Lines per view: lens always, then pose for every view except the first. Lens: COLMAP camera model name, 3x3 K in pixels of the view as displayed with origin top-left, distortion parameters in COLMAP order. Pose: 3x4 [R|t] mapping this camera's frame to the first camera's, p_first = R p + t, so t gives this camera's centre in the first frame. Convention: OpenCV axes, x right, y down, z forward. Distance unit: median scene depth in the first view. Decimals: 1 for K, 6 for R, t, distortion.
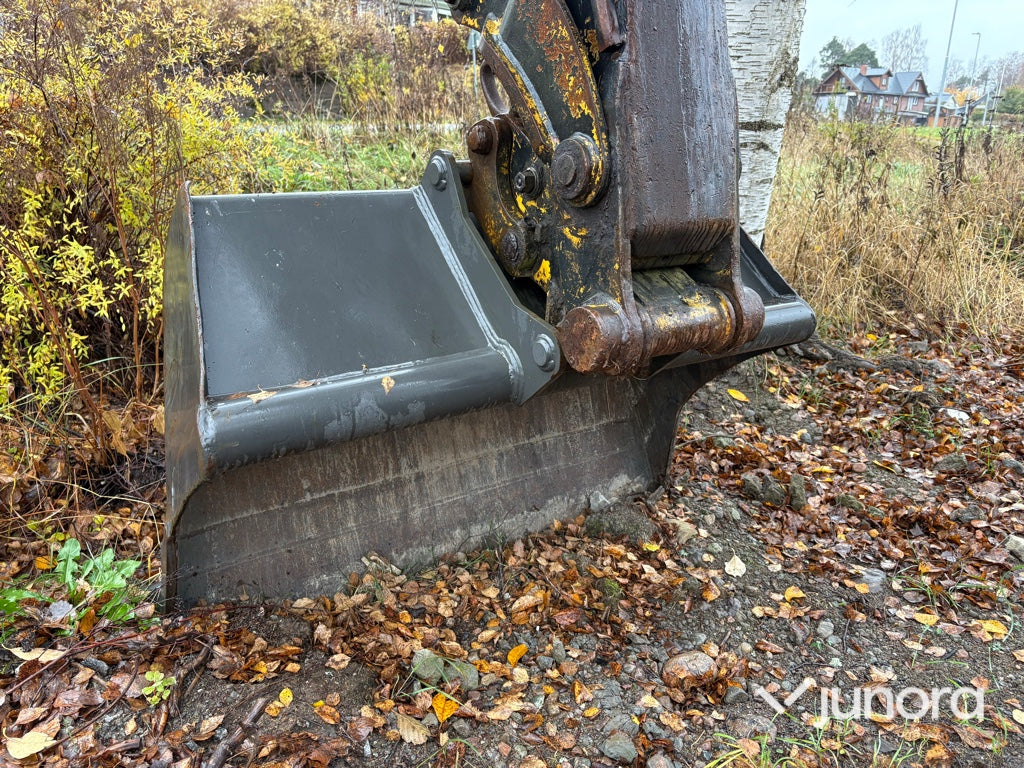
lens RADIAL K [[765.8, 0, 514.4], [0, 765.8, 385.9], [0, 0, 1]] dist [0.044761, -0.045274]
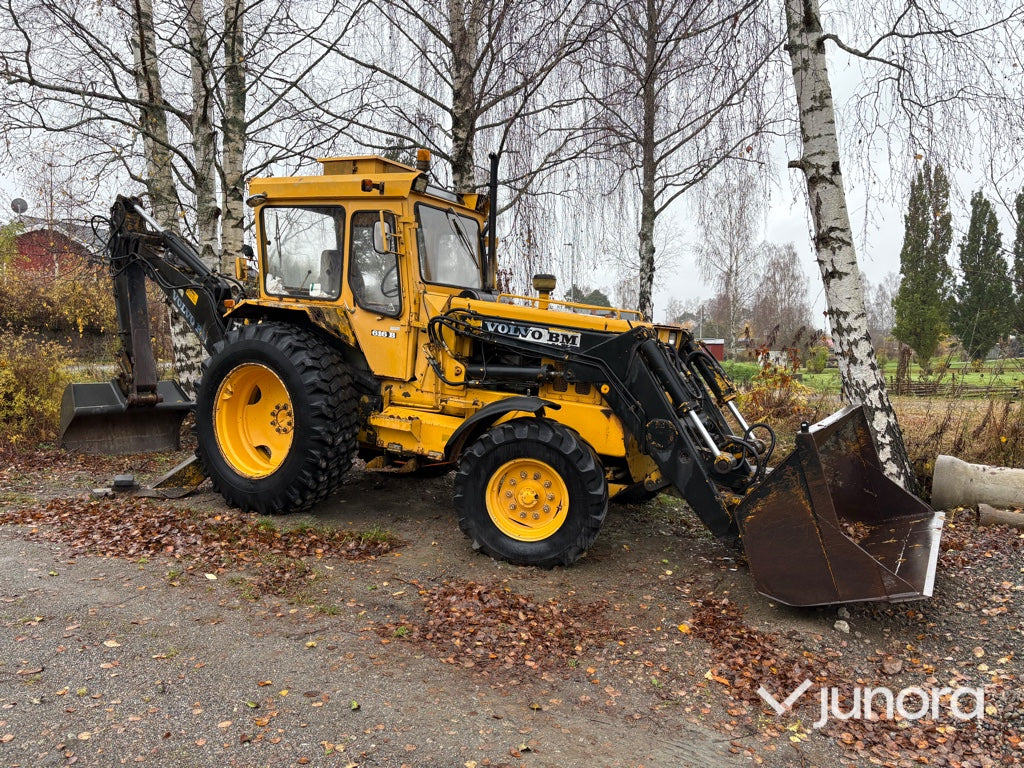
lens RADIAL K [[765.8, 0, 514.8], [0, 765.8, 379.6], [0, 0, 1]] dist [0.044761, -0.045274]
pose [[0.966962, -0.025369, 0.253655, 0.124232], [0.097556, 0.956116, -0.276270, 0.151445], [-0.235515, 0.291888, 0.927003, -0.477837]]
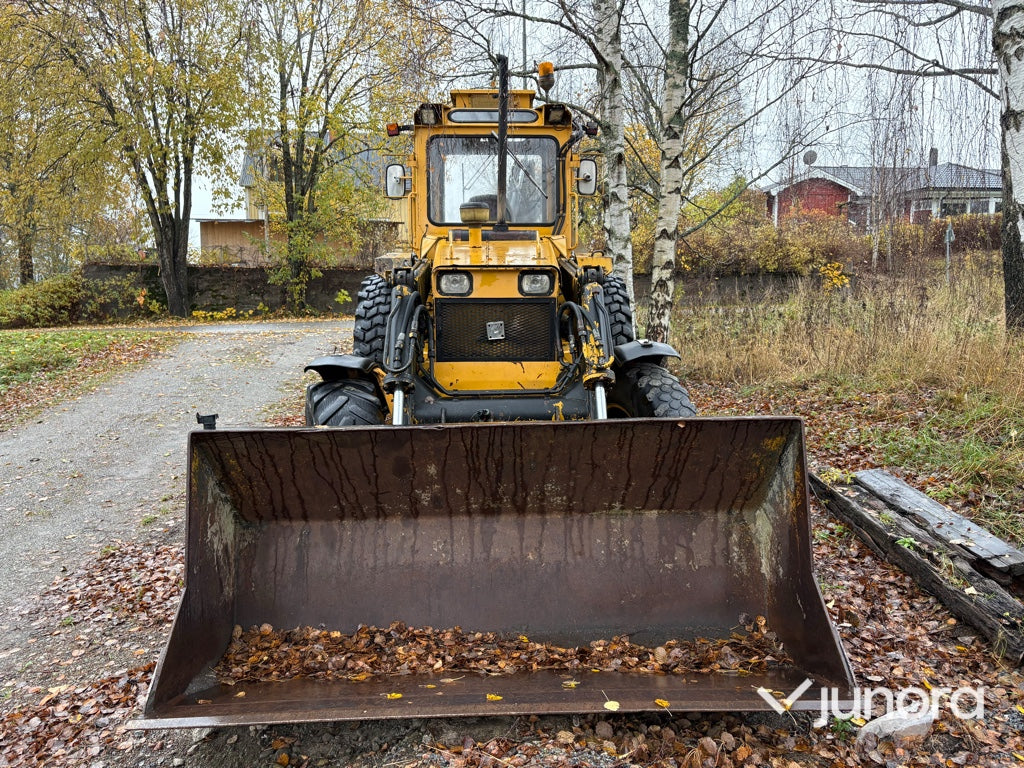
lens RADIAL K [[765.8, 0, 518.7], [0, 765.8, 389.8], [0, 0, 1]] dist [0.044761, -0.045274]
pose [[0.724171, 0.061324, -0.686889, 0.437761], [-0.204277, 0.970412, -0.128728, 0.107661], [0.658671, 0.233537, 0.715271, -0.341562]]
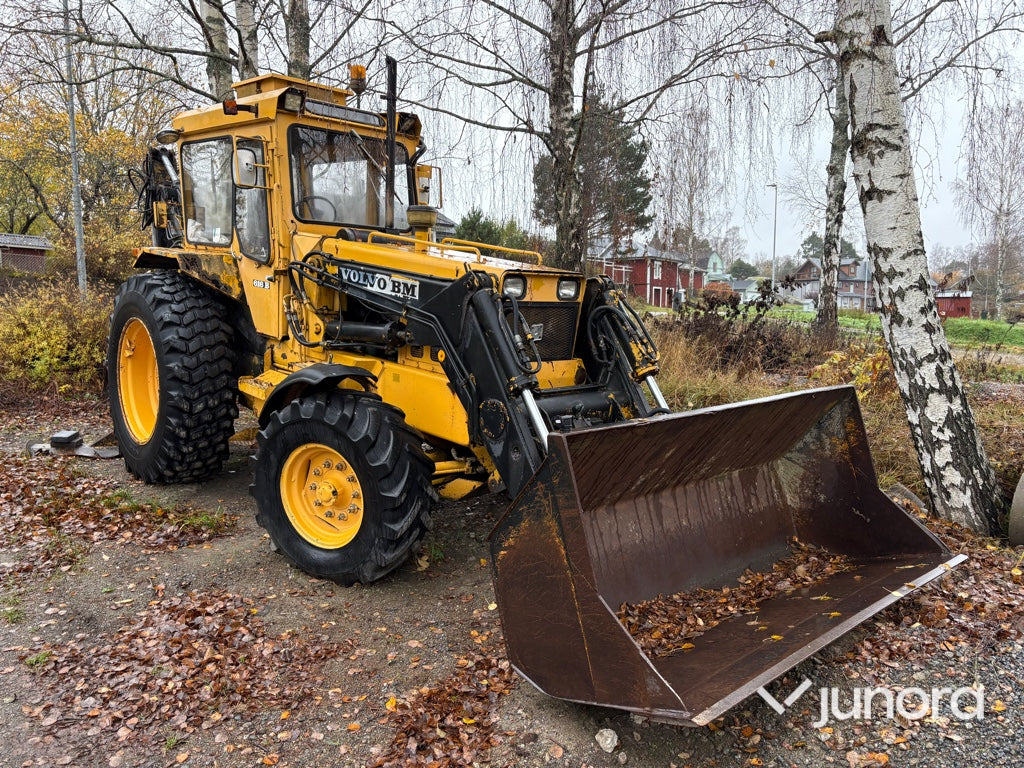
lens RADIAL K [[765.8, 0, 518.6], [0, 765.8, 380.2], [0, 0, 1]] dist [0.044761, -0.045274]
pose [[0.998803, -0.009987, -0.047878, 0.276764], [-0.001500, 0.972214, -0.234091, 0.134511], [0.048885, 0.233883, 0.971035, -0.420184]]
